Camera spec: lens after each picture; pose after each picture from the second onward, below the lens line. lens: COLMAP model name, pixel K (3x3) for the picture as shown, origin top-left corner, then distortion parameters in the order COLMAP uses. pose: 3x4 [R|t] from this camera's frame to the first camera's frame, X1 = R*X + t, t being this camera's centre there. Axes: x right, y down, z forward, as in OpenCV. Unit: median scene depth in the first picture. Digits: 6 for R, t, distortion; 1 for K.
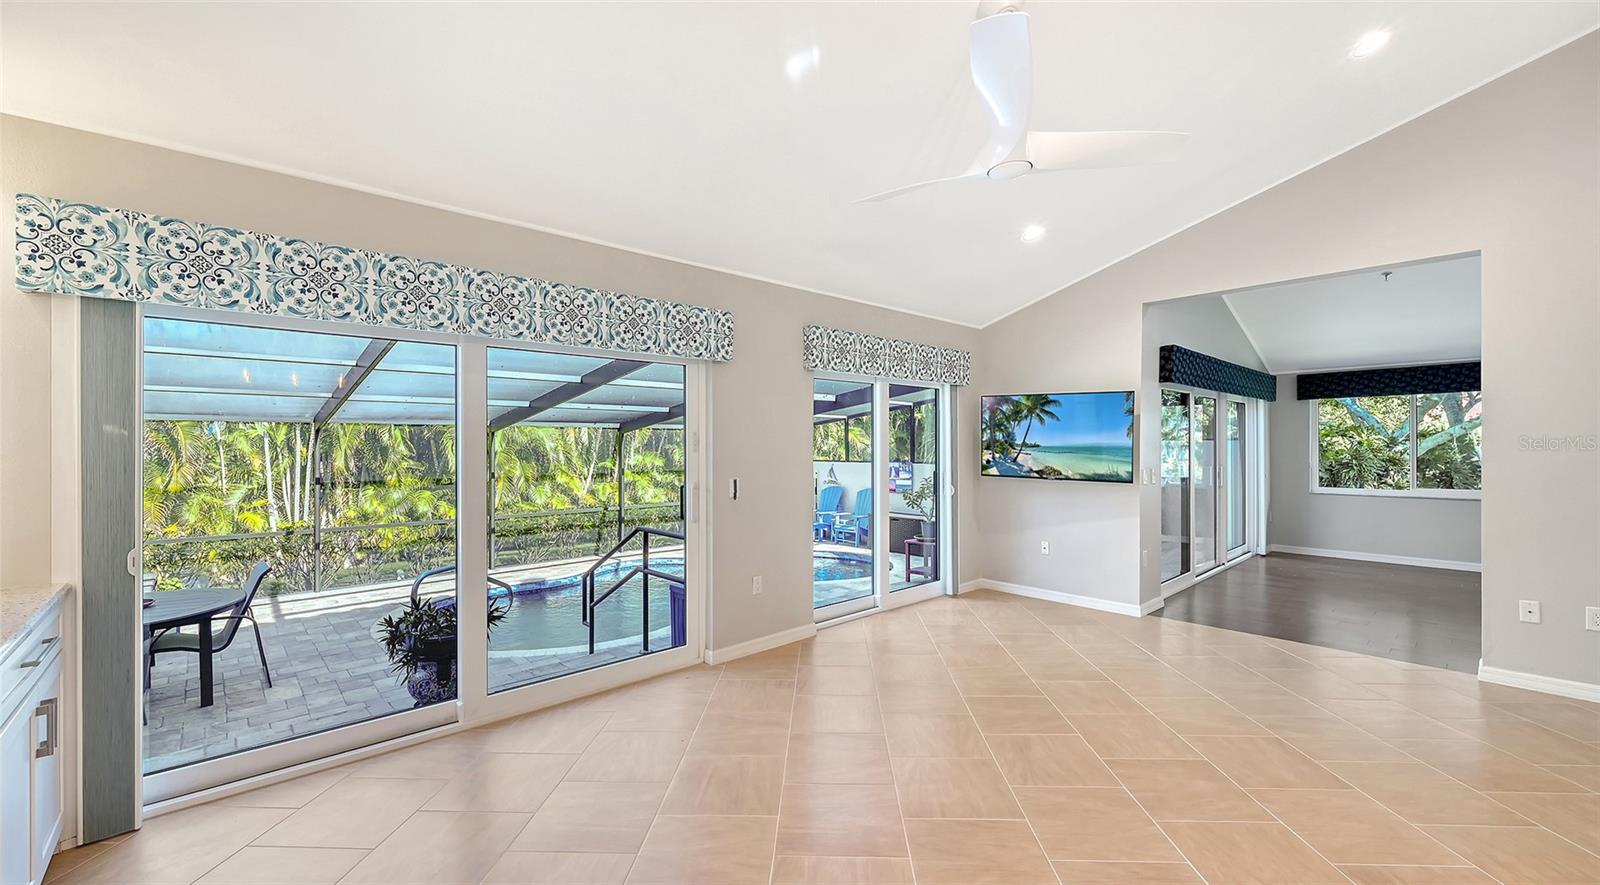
lens RADIAL K [[647.8, 0, 815.1], [0, 647.8, 448.9], [0, 0, 1]] dist [0.001261, 0.000103]
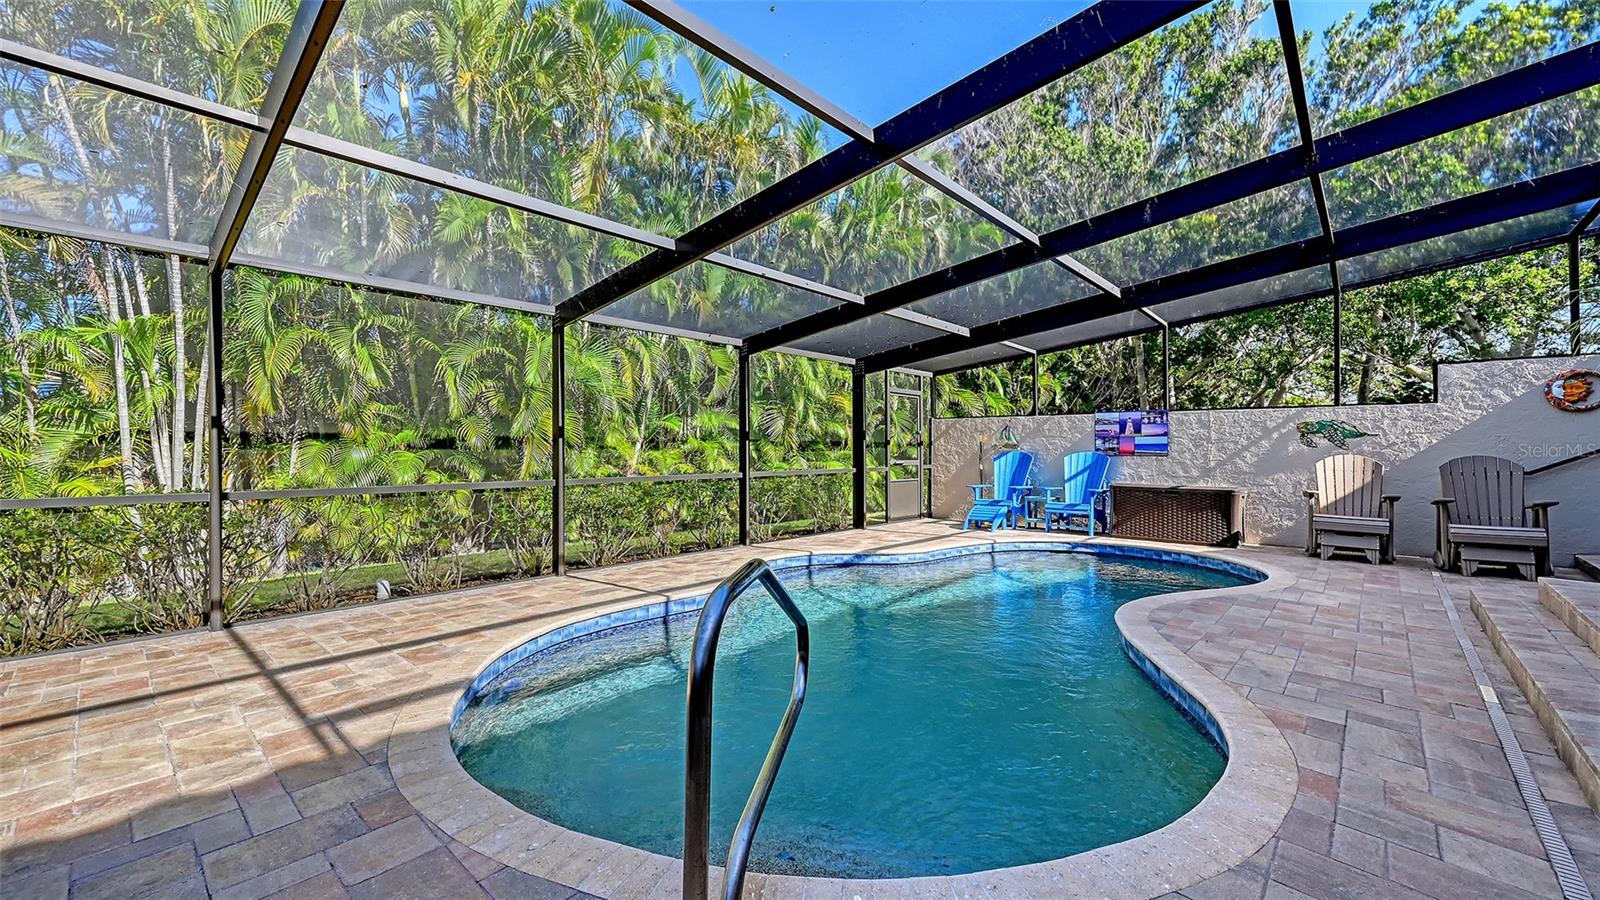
lens RADIAL K [[652.0, 0, 801.2], [0, 652.0, 456.6], [0, 0, 1]] dist [0.000131, -0.000147]
pose [[0.995100, 0.003182, 0.098822, -0.638833], [-0.003347, 0.999993, 0.001497, 0.149435], [-0.098816, -0.001821, 0.995104, 0.771210]]
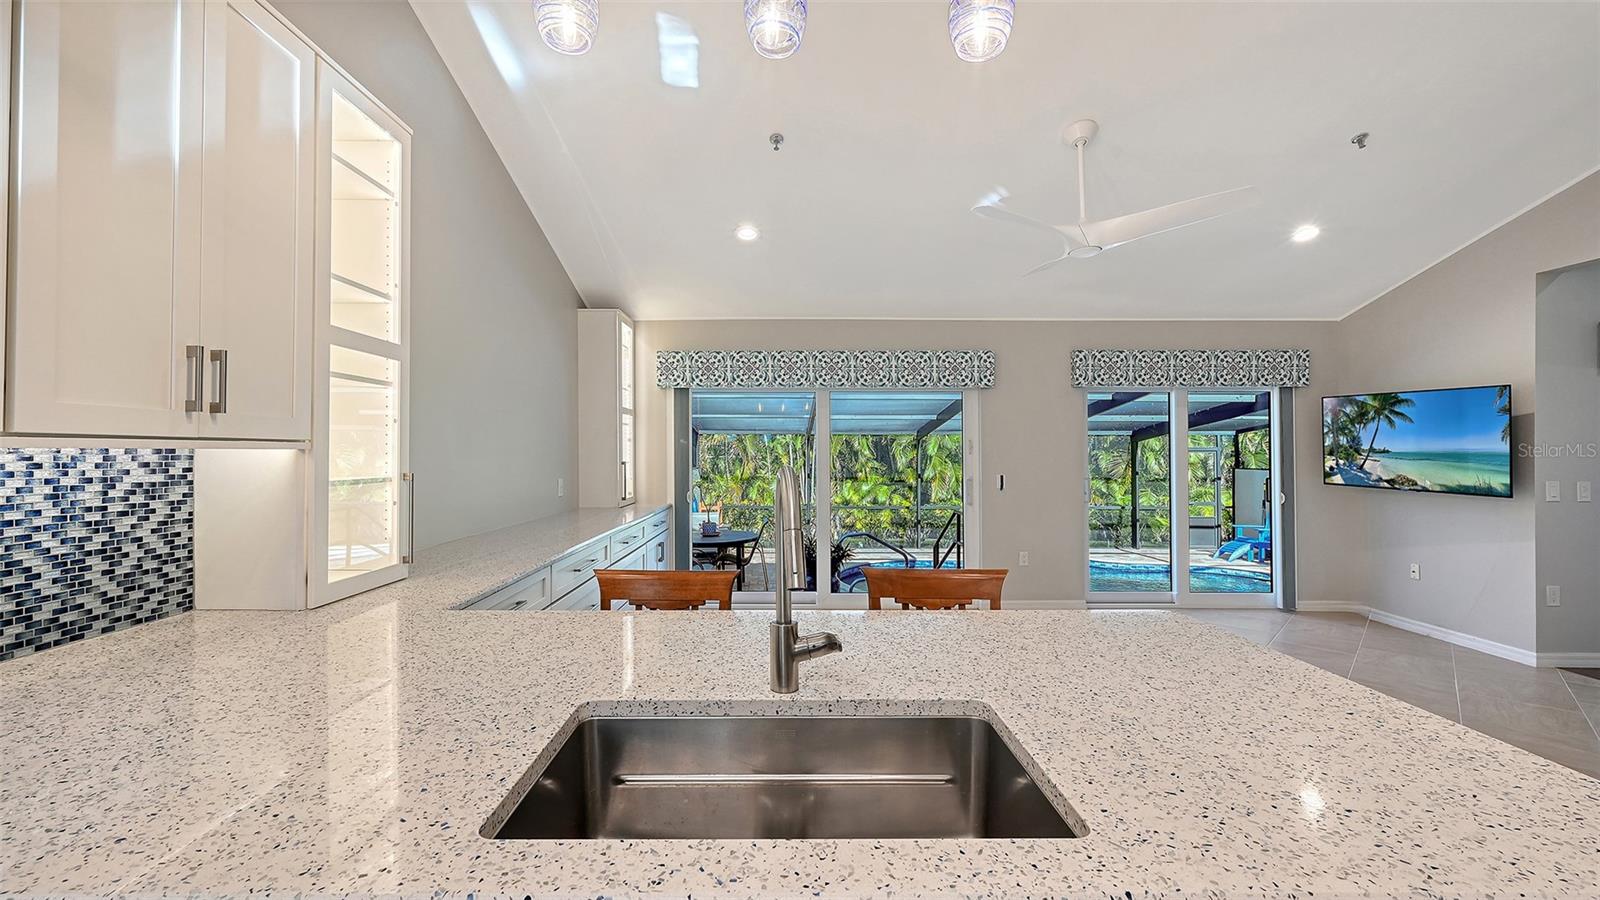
lens RADIAL K [[656.5, 0, 778.5], [0, 656.5, 445.4], [0, 0, 1]] dist [-0.001025, 0.000140]
pose [[0.720838, -0.002015, -0.693101, 0.349270], [-0.008578, 0.999893, -0.011827, 0.004344], [0.693051, 0.014471, 0.720743, -0.206156]]
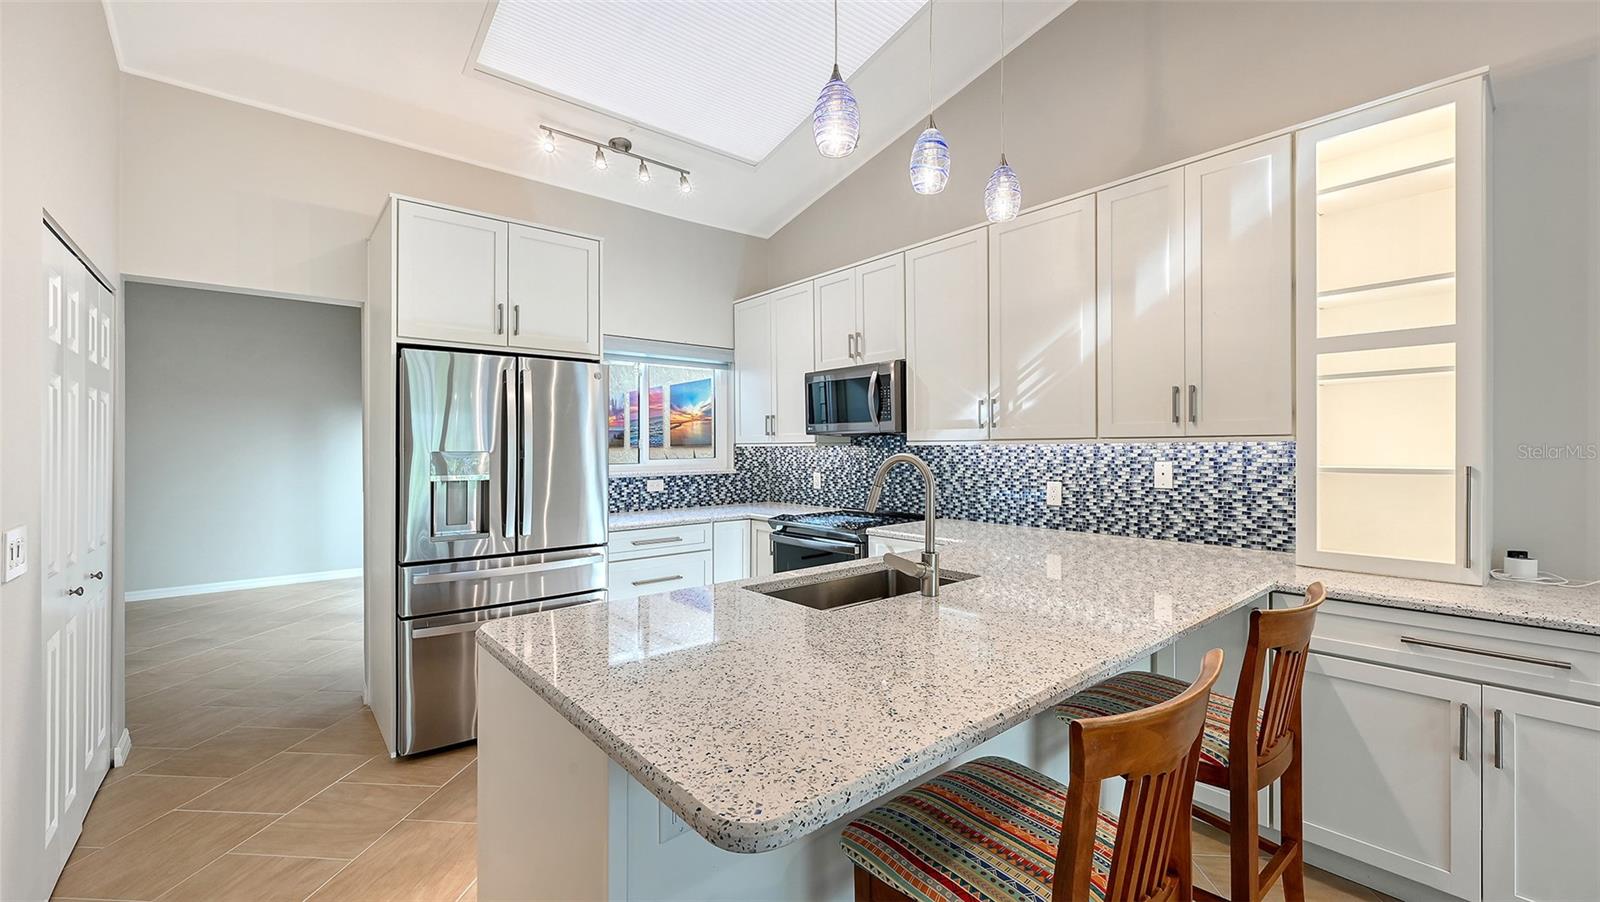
lens RADIAL K [[641.8, 0, 818.9], [0, 641.8, 443.5], [0, 0, 1]] dist [-0.003493, -0.000144]
pose [[-0.999079, 0.011575, 0.041329, 0.246904], [0.011633, 0.999932, 0.001173, 0.001867], [-0.041313, 0.001653, -0.999145, 0.274663]]
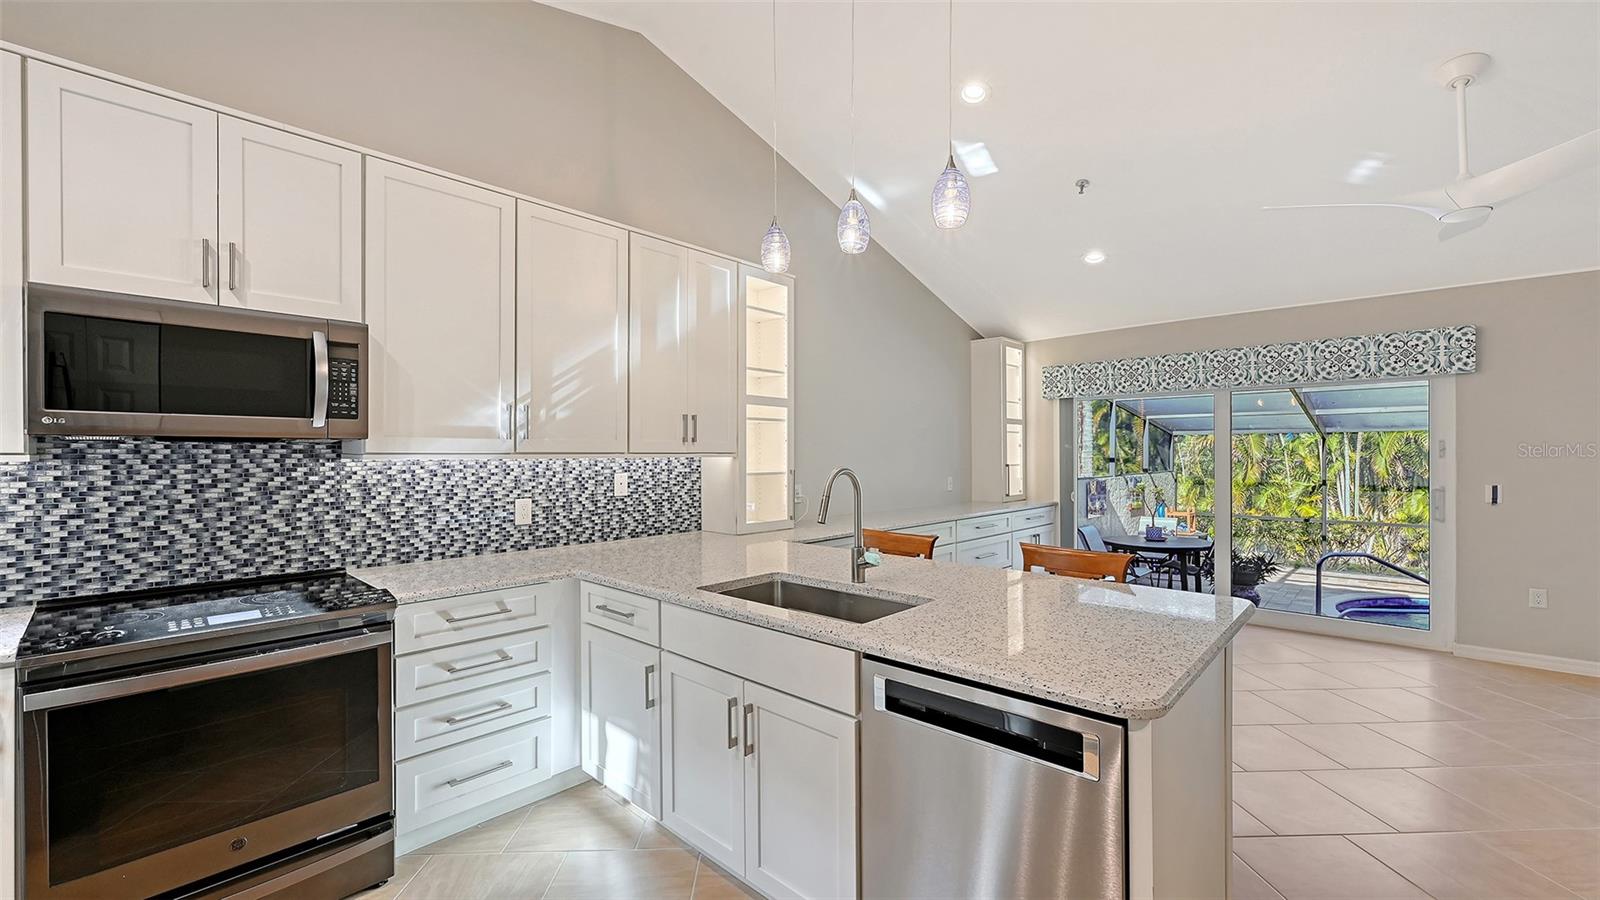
lens RADIAL K [[652.0, 0, 801.2], [0, 652.0, 456.6], [0, 0, 1]] dist [0.000131, -0.000147]
pose [[0.069315, 0.001923, -0.997593, 0.616890], [0.000515, 0.999998, 0.001963, 0.003134], [0.997595, -0.000650, 0.069314, -0.116315]]
